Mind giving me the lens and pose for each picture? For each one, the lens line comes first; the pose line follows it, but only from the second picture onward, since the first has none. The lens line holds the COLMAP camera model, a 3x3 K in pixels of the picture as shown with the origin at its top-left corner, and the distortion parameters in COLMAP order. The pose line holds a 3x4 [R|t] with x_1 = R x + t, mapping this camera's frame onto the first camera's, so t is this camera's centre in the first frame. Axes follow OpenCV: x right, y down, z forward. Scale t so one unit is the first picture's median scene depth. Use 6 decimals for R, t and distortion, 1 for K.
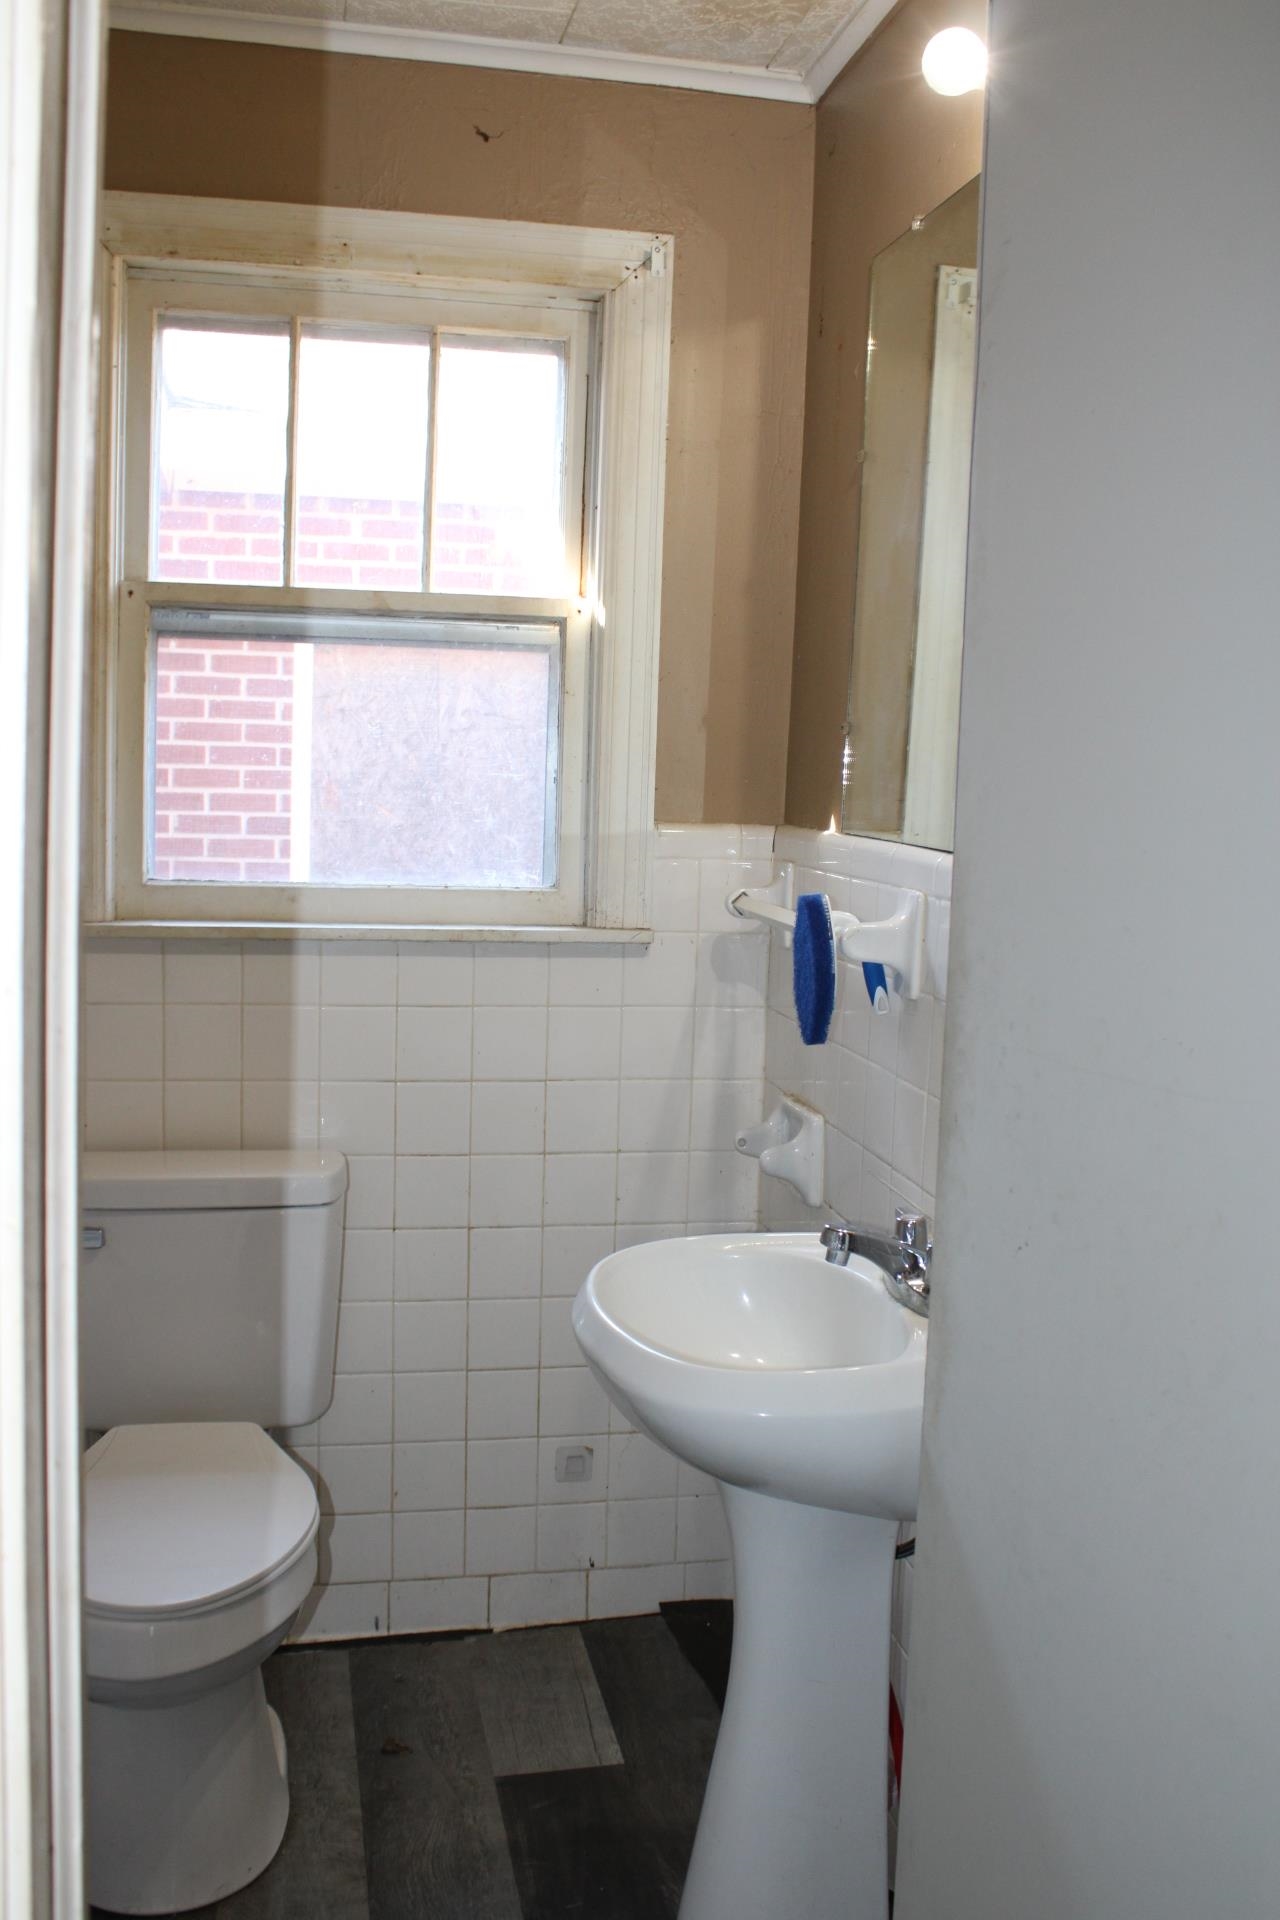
lens RADIAL K [[1823.0, 0, 643.0], [0, 1823.0, 949.3], [0, 0, 1]] dist [-0.145817, 0.146227]
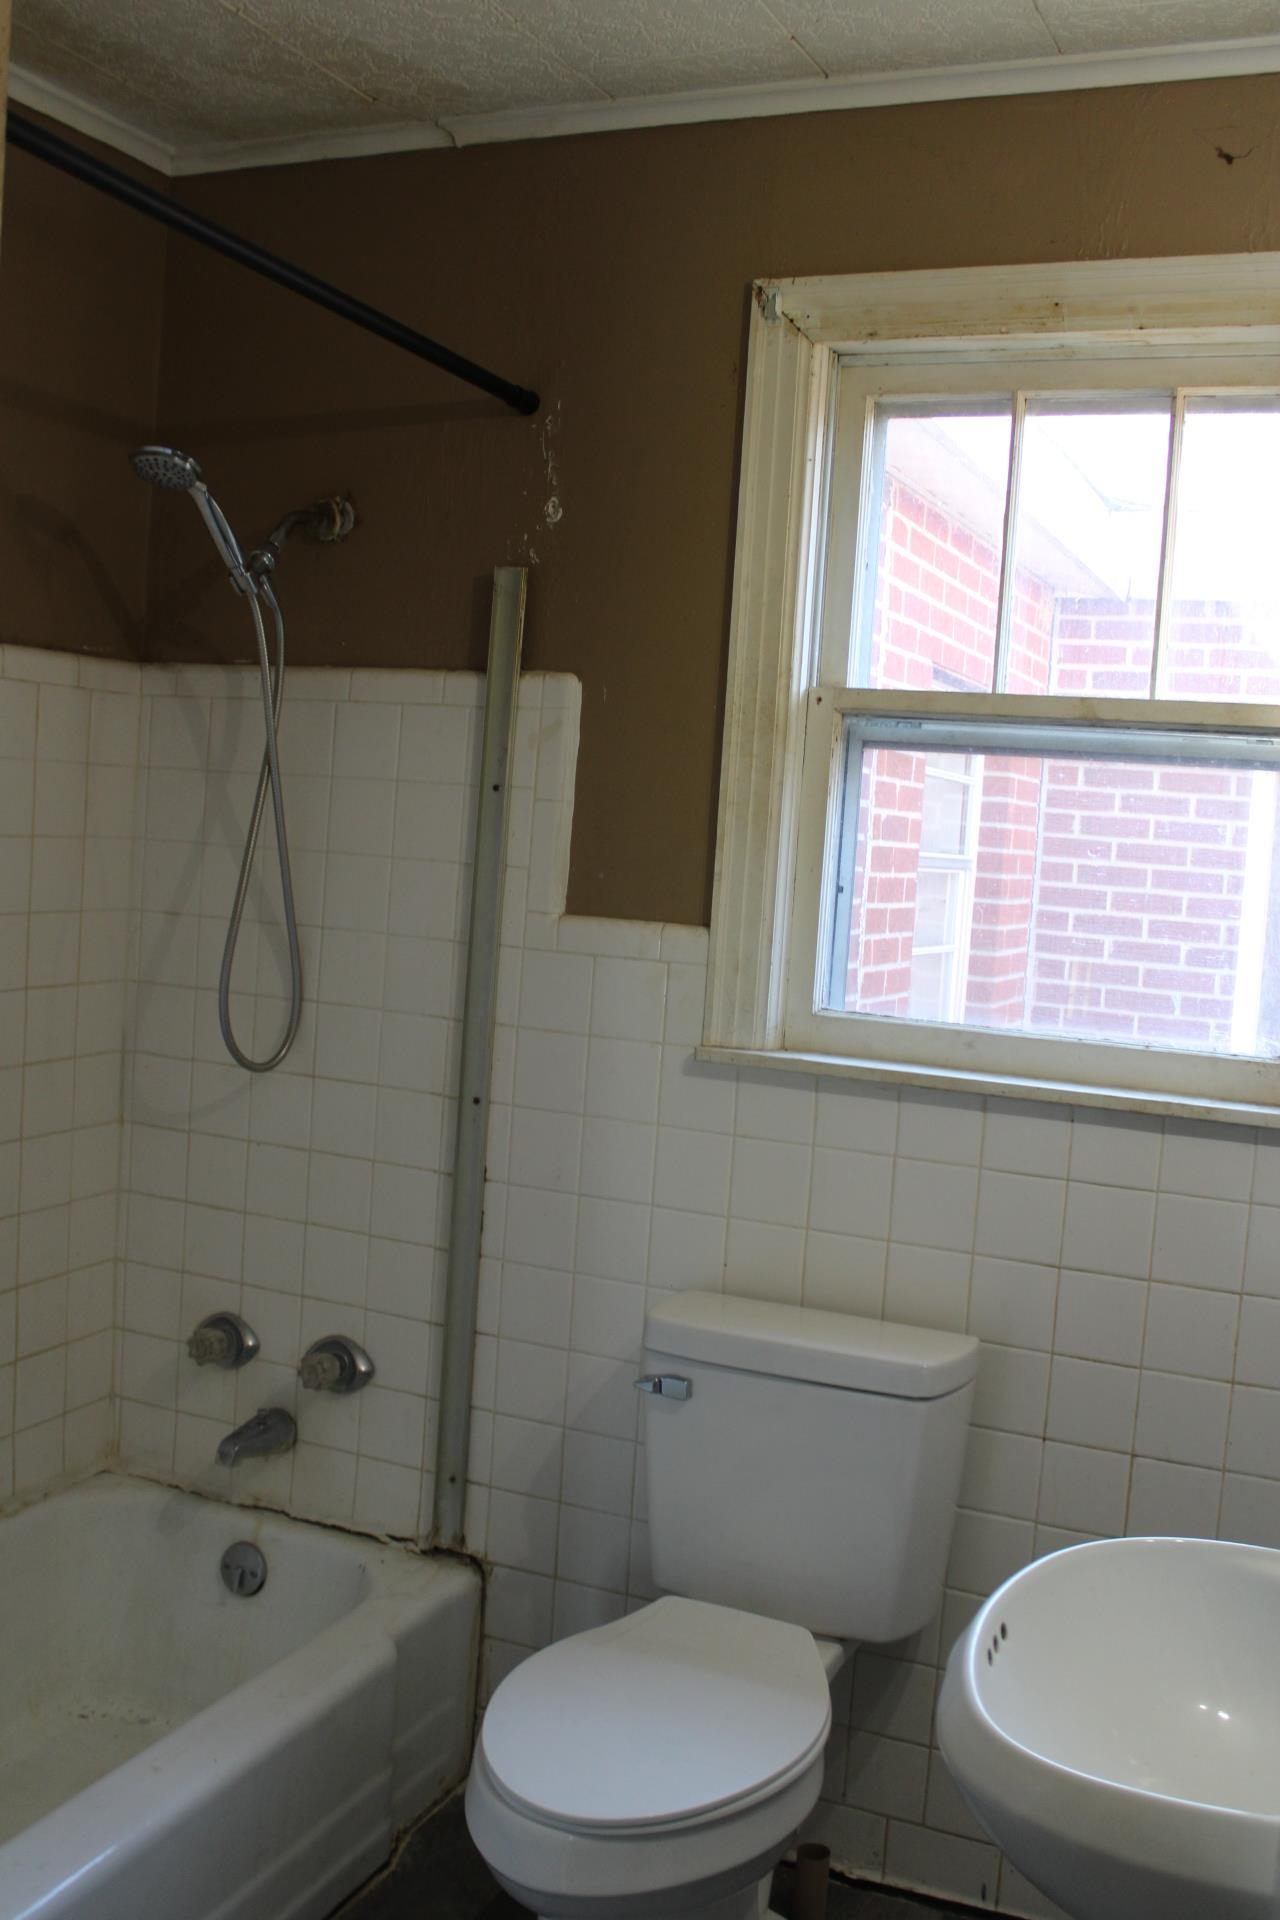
lens RADIAL K [[1823.0, 0, 643.0], [0, 1823.0, 949.3], [0, 0, 1]] dist [-0.145817, 0.146227]
pose [[0.814254, 0.062005, -0.577188, 0.186027], [-0.099445, 0.994480, -0.033457, -0.028761], [0.571927, 0.084641, 0.815926, 0.186741]]
